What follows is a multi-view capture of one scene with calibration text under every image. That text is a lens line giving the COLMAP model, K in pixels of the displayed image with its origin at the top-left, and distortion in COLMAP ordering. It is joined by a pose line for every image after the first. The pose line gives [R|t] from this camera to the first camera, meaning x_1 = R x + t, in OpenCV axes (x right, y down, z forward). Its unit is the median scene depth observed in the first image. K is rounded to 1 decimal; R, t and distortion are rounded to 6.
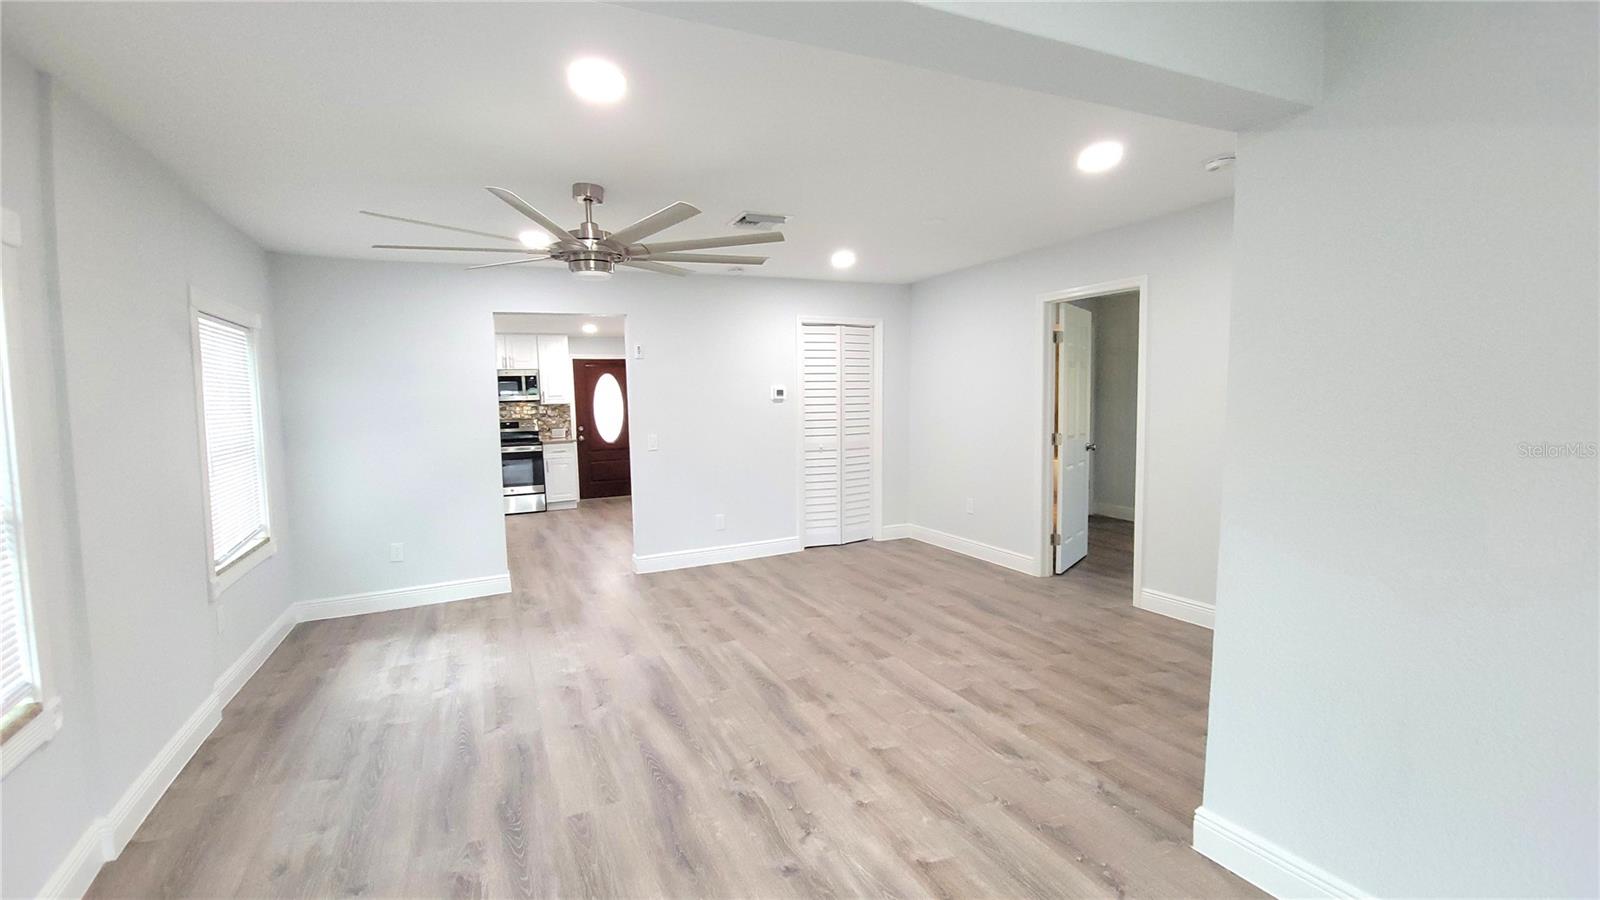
lens RADIAL K [[652.4, 0, 786.3], [0, 652.4, 444.5], [0, 0, 1]] dist [0.003291, -0.004327]
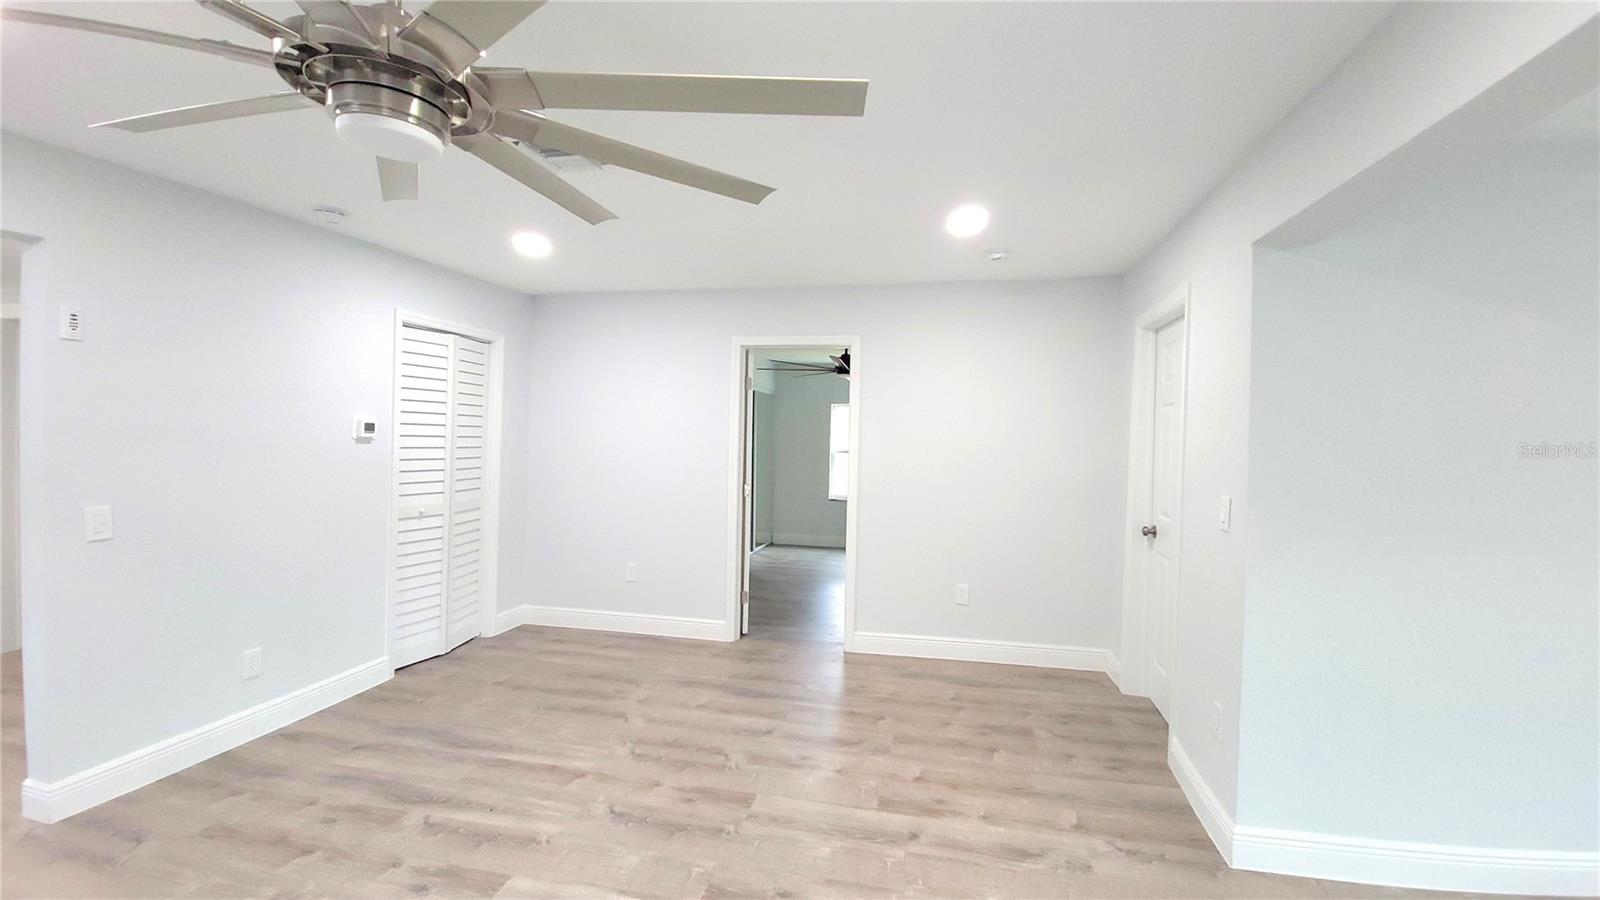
lens RADIAL K [[652.4, 0, 798.1], [0, 652.4, 449.6], [0, 0, 1]] dist [0.003291, -0.004327]
pose [[0.612713, 0.019365, 0.790069, -0.461896], [0.025375, 0.998702, -0.044158, -0.038705], [-0.789898, 0.047105, 0.611426, 0.562328]]
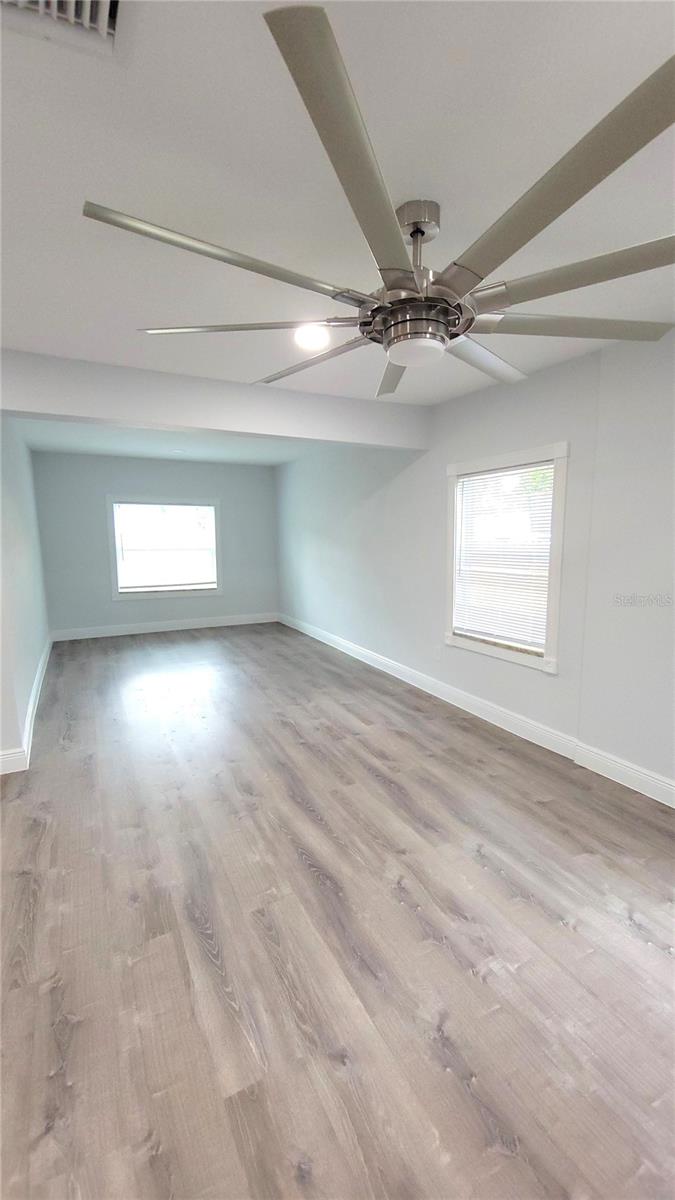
lens RADIAL K [[489.3, 0, 340.1], [0, 489.3, 595.1], [0, 0, 1]] dist [0.003291, -0.004327]
pose [[-0.998580, 0.034687, -0.040442, -0.189596], [0.025368, 0.977022, 0.211622, -0.128596], [0.046853, 0.210296, -0.976514, 1.556431]]
